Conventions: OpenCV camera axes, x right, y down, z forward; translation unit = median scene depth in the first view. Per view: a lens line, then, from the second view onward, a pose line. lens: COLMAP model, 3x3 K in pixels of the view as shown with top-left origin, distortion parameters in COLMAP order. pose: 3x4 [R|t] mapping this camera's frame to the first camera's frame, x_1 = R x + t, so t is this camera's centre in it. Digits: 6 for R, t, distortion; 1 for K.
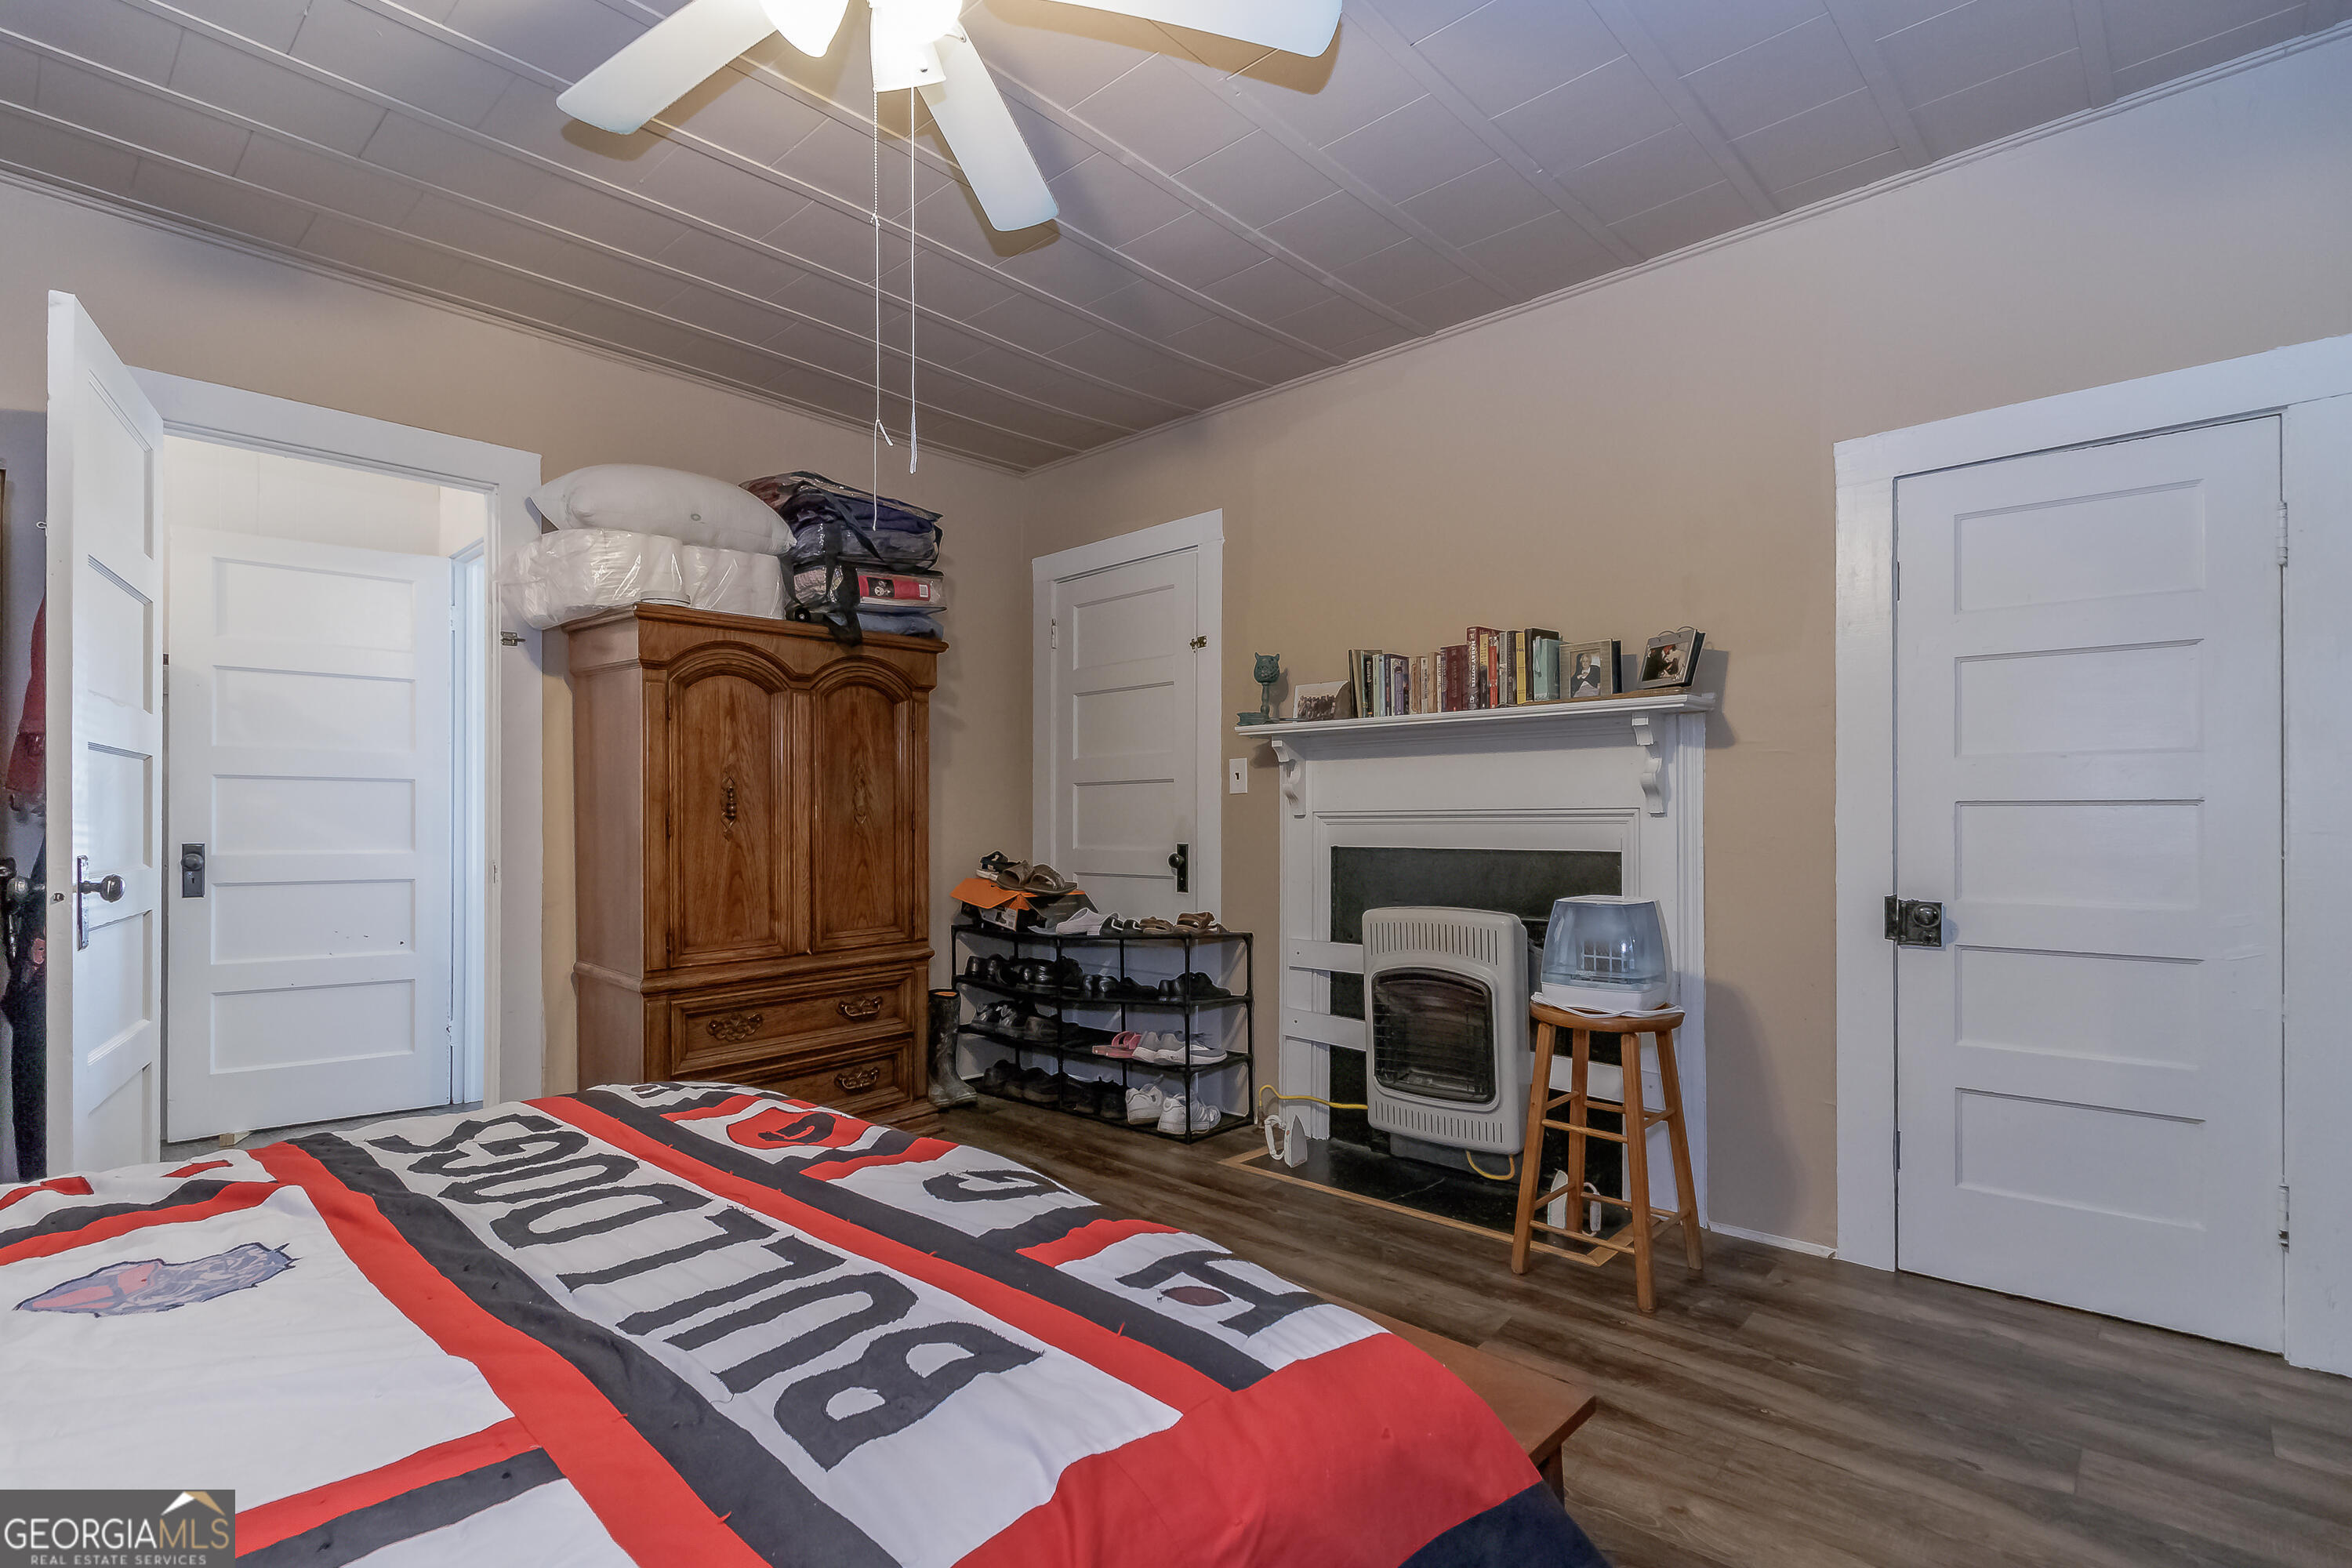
lens RADIAL K [[1109.7, 0, 1148.0], [0, 1109.7, 815.8], [0, 0, 1]] dist [-0.000086, 0.002155]
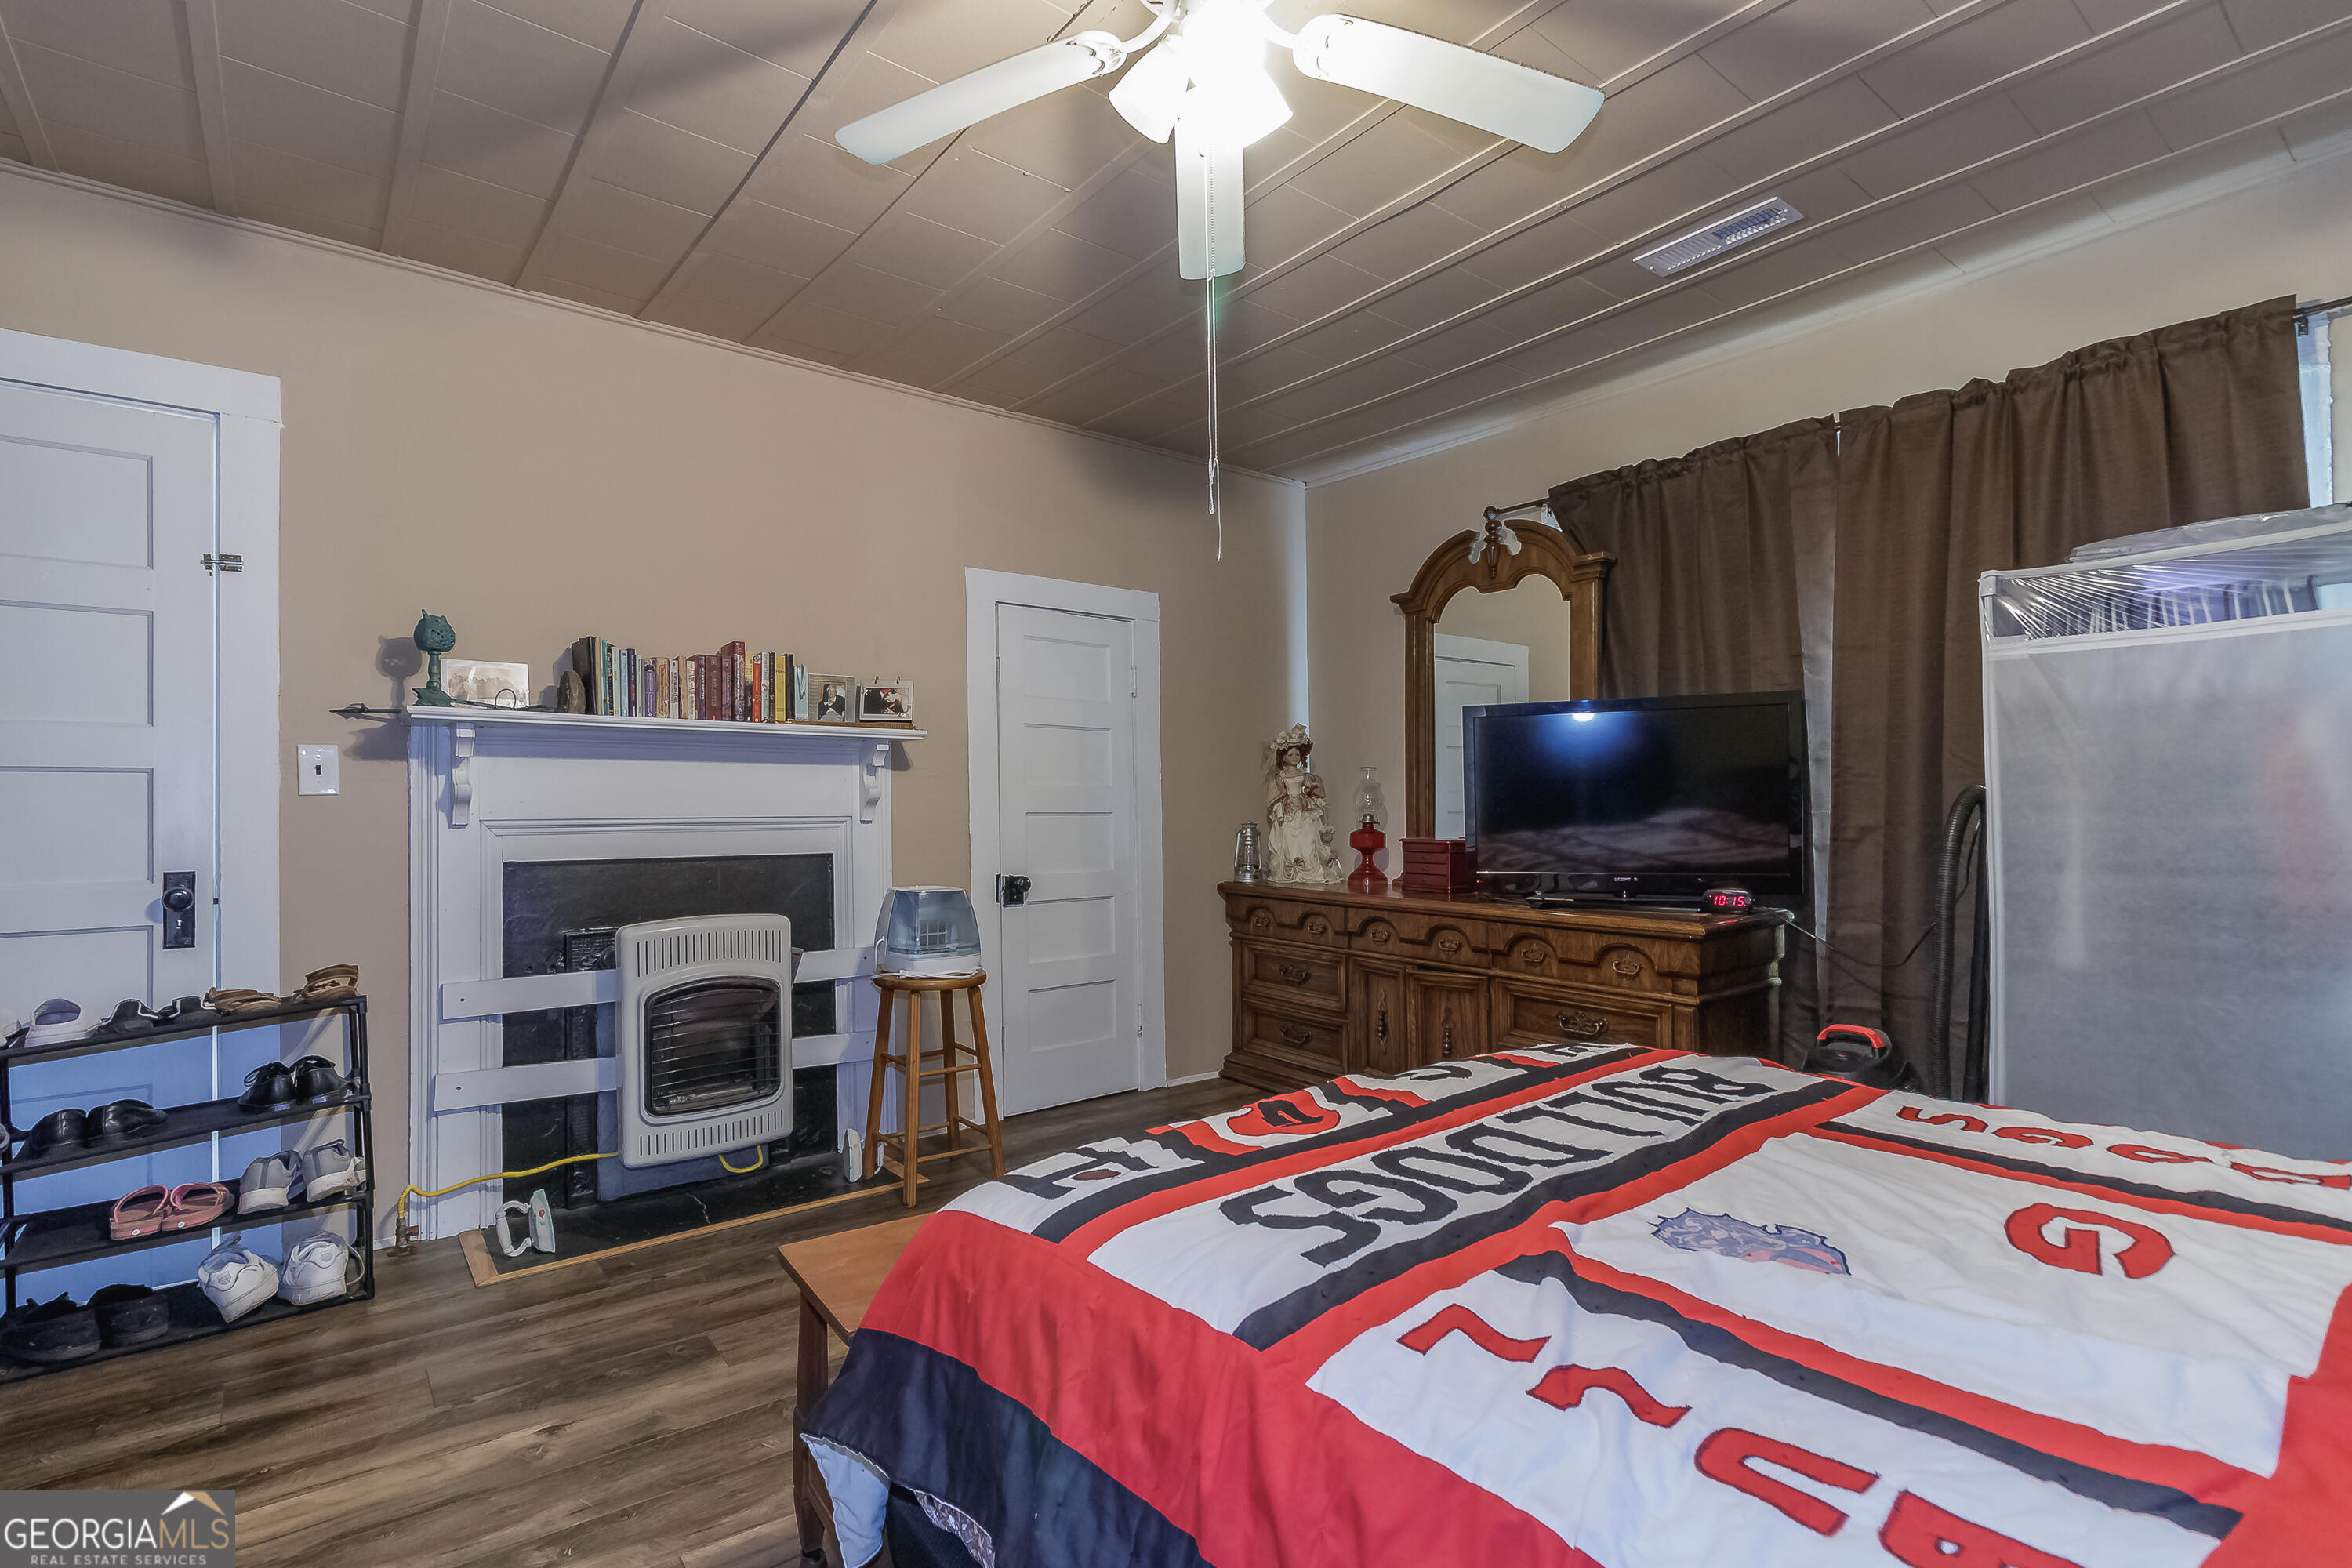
lens RADIAL K [[1109.7, 0, 1172.5], [0, 1109.7, 792.9], [0, 0, 1]] dist [-0.000086, 0.002155]
pose [[0.136164, 0.020602, 0.990472, -0.775028], [0.003511, 0.999767, -0.021278, -0.006285], [-0.990680, 0.006375, 0.136060, 0.526199]]
